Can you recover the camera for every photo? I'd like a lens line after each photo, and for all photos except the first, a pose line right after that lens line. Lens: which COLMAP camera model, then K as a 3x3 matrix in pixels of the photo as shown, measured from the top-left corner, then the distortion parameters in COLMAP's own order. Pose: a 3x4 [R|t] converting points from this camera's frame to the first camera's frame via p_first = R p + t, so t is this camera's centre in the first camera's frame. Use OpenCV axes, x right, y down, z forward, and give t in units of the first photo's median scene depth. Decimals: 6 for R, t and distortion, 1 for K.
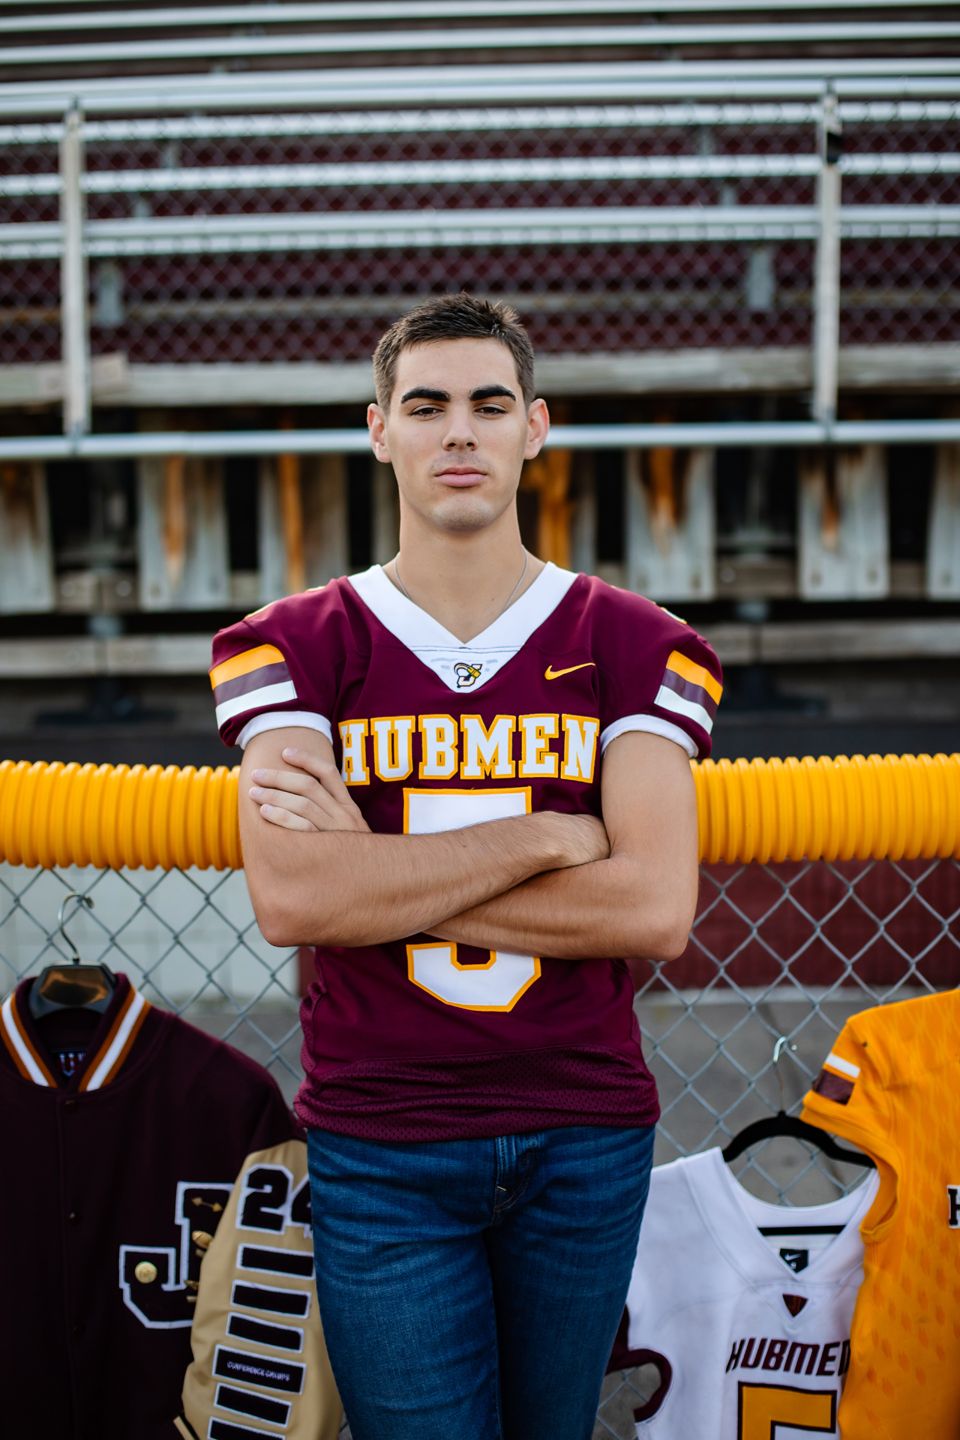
lens RADIAL K [[2057.1, 0, 477.6], [0, 2057.1, 730.2], [0, 0, 1]] dist [-0.156031, 0.000000]
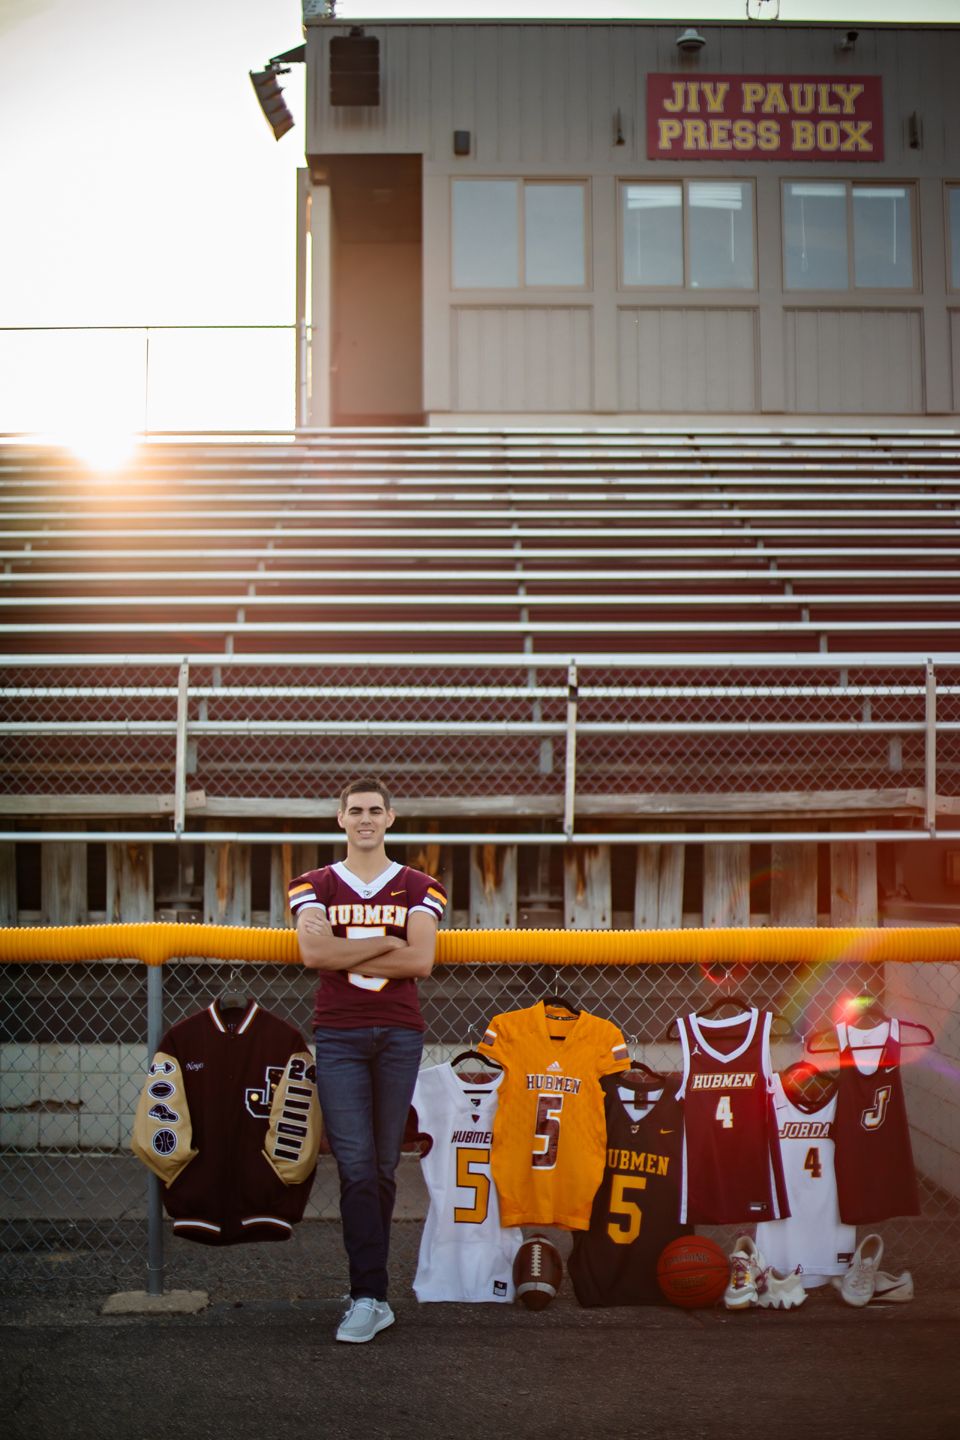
lens RADIAL K [[2057.1, 0, 480.1], [0, 2057.1, 721.9], [0, 0, 1]] dist [-0.156031, 0.000000]
pose [[0.999390, 0.022667, 0.026578, 0.073312], [-0.016453, 0.976639, -0.214258, 0.364429], [-0.030813, 0.213690, 0.976415, -2.035364]]
